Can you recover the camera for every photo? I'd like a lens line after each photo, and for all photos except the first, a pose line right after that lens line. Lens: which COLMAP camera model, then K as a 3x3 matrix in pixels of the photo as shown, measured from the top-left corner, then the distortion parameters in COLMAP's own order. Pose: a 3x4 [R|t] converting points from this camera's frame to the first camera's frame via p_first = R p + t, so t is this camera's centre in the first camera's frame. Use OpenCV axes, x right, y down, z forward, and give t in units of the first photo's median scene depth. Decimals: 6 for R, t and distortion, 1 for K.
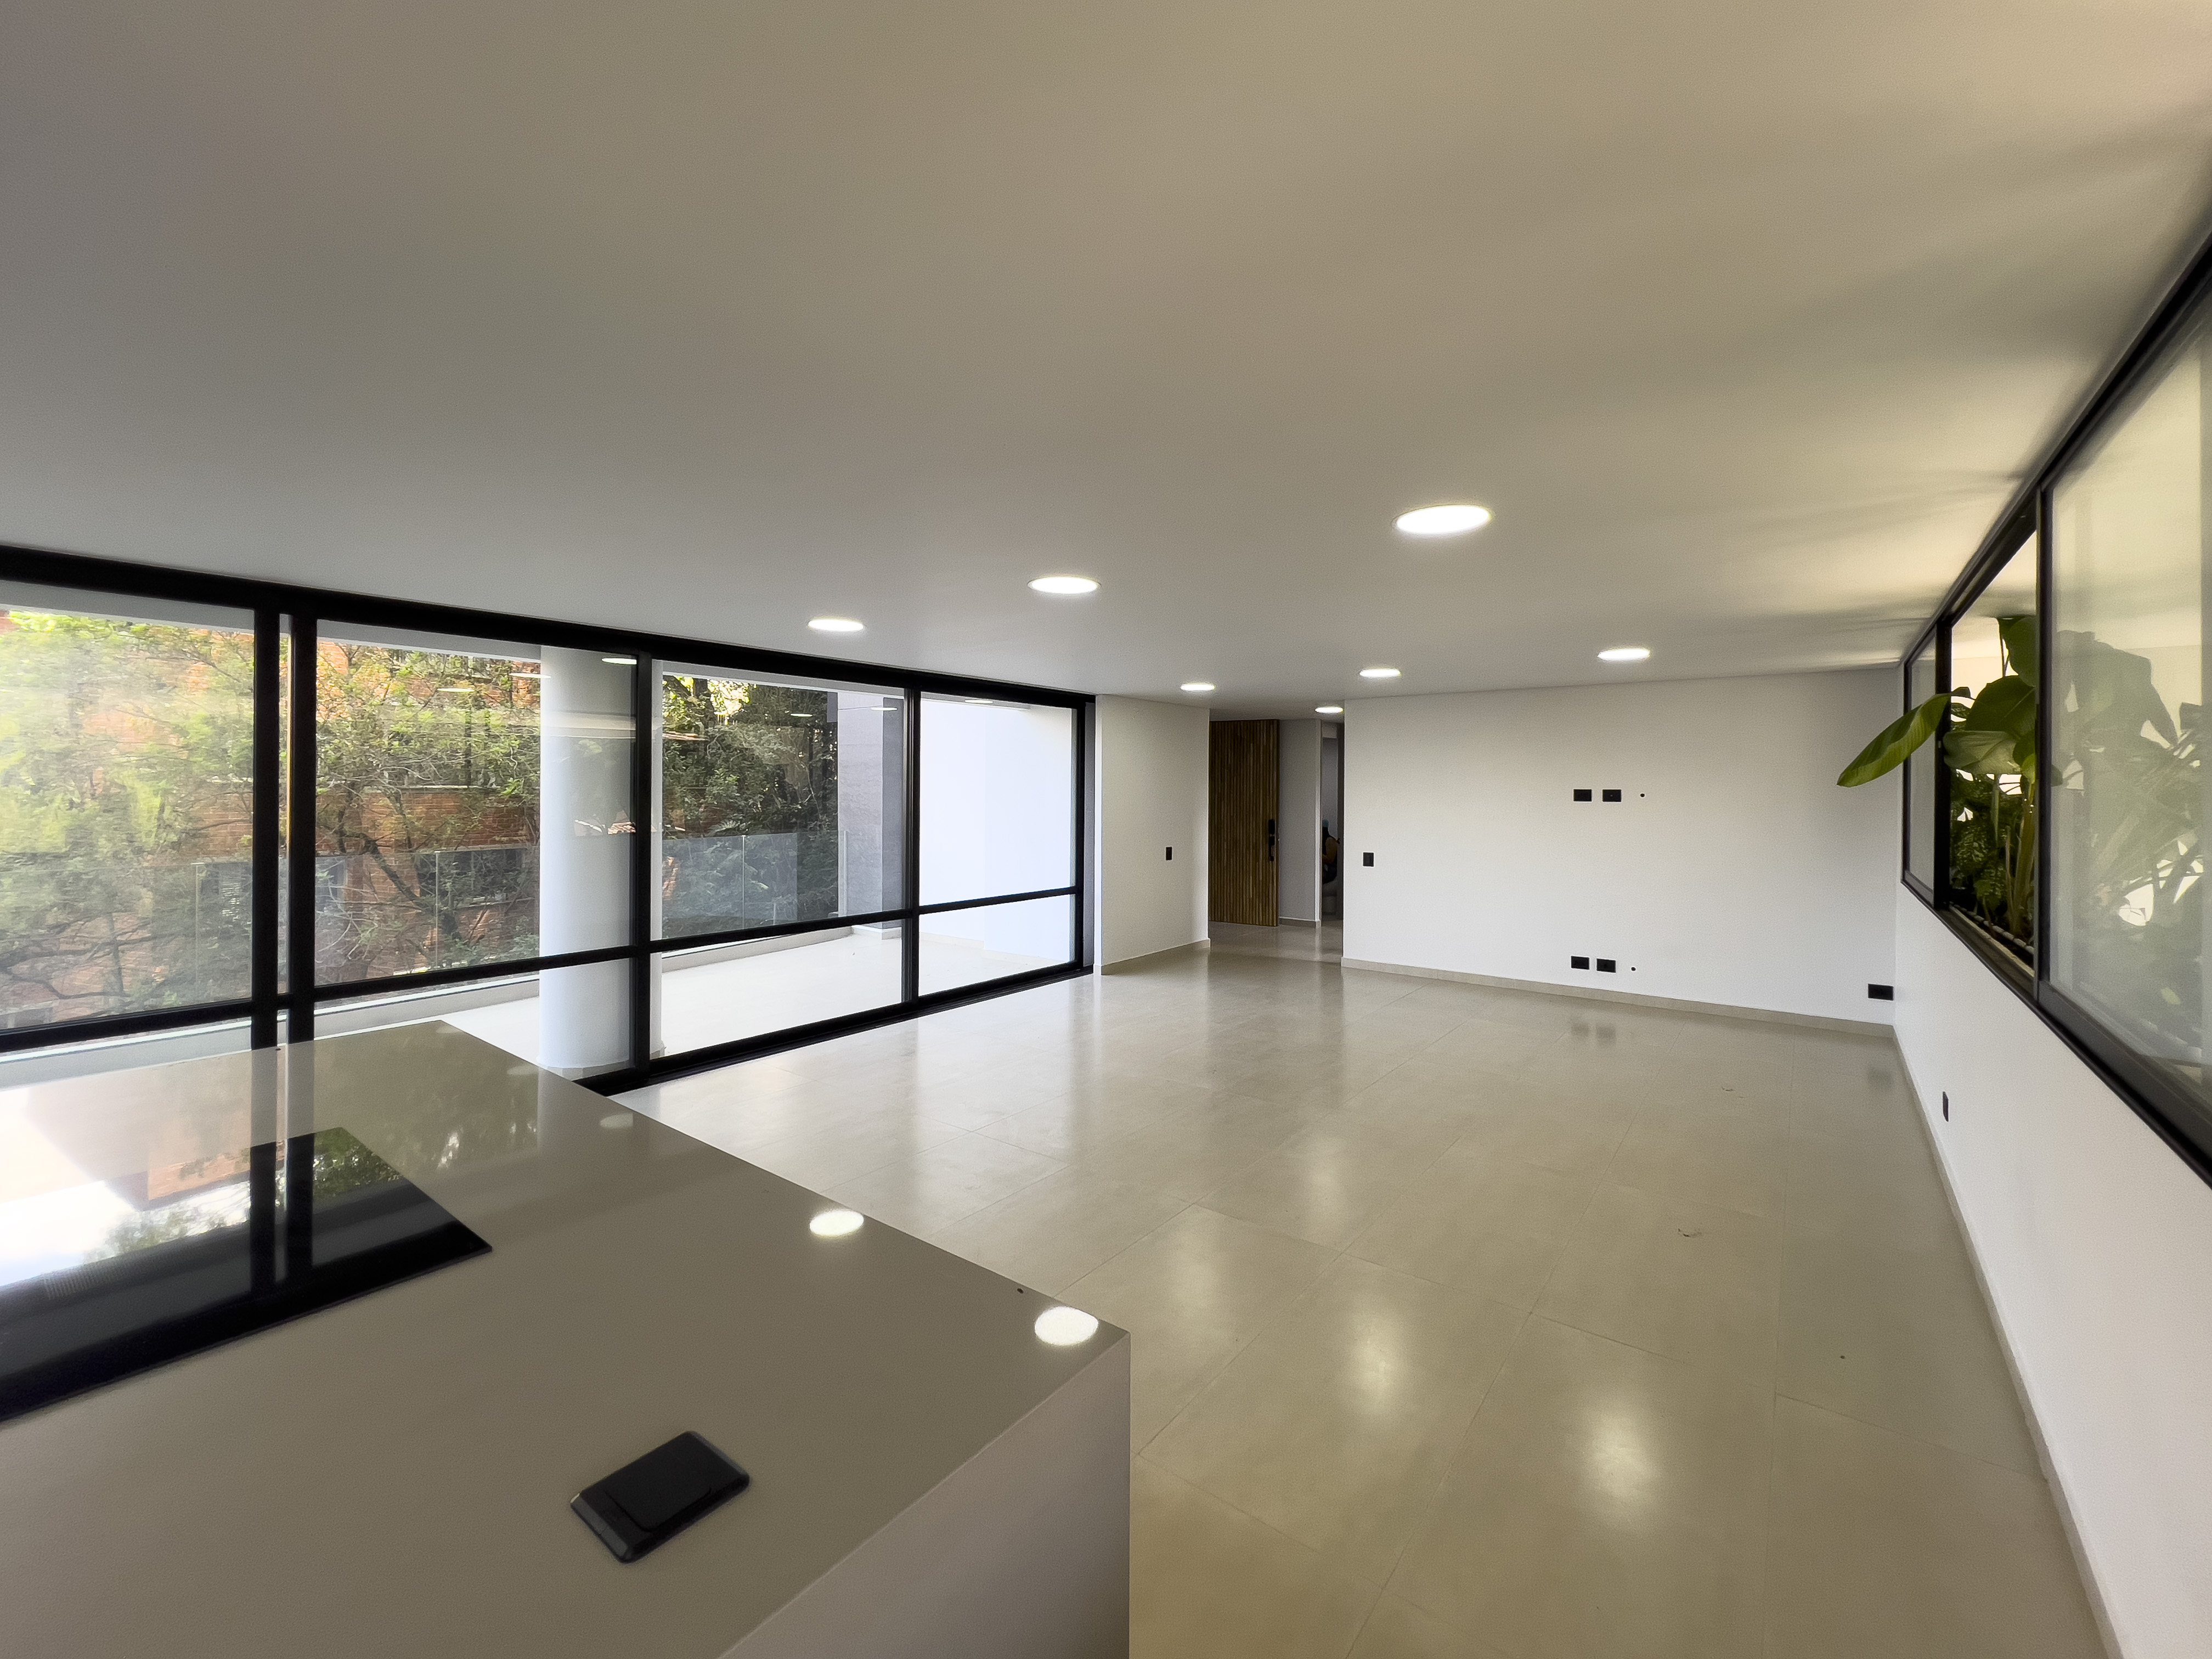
lens RADIAL K [[909.5, 0, 1123.8], [0, 909.5, 792.2], [0, 0, 1]] dist [-0.003630, 0.000538]
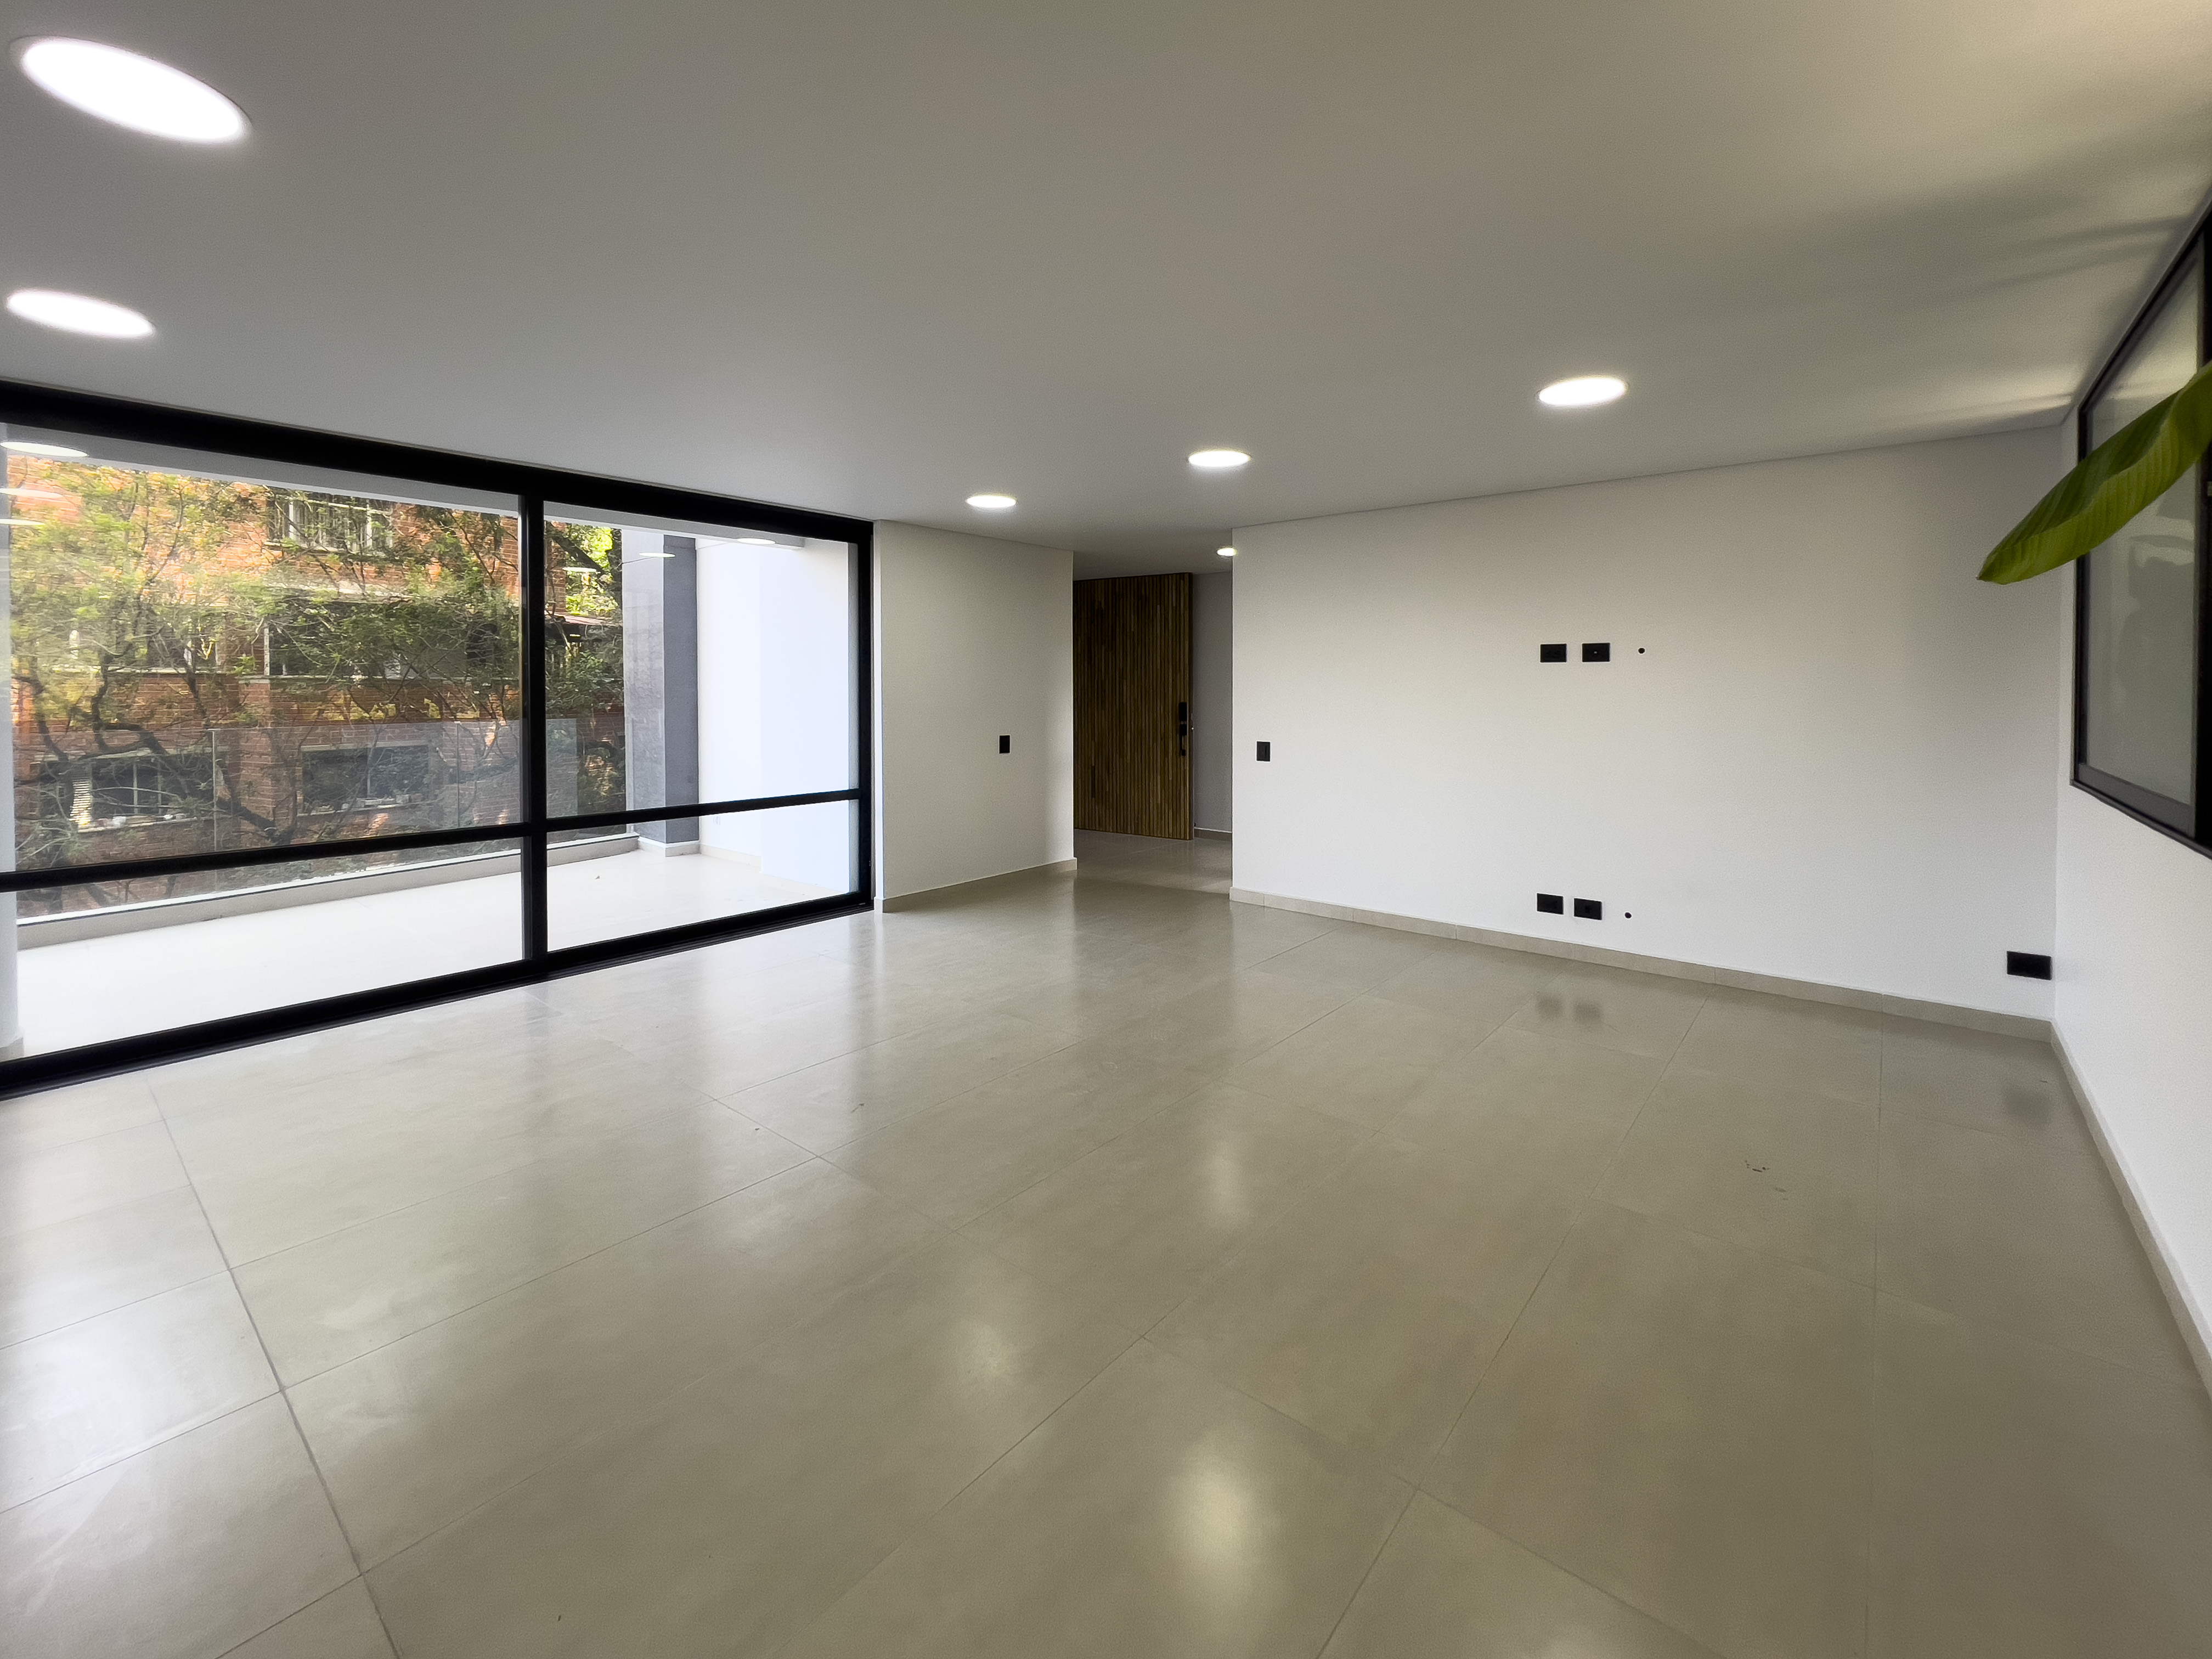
lens RADIAL K [[909.5, 0, 1147.6], [0, 909.5, 698.6], [0, 0, 1]] dist [-0.003630, 0.000538]
pose [[0.999204, -0.002639, -0.039807, 0.210706], [0.002838, 0.999984, 0.004964, 0.029377], [0.039793, -0.005073, 0.999195, 0.289896]]
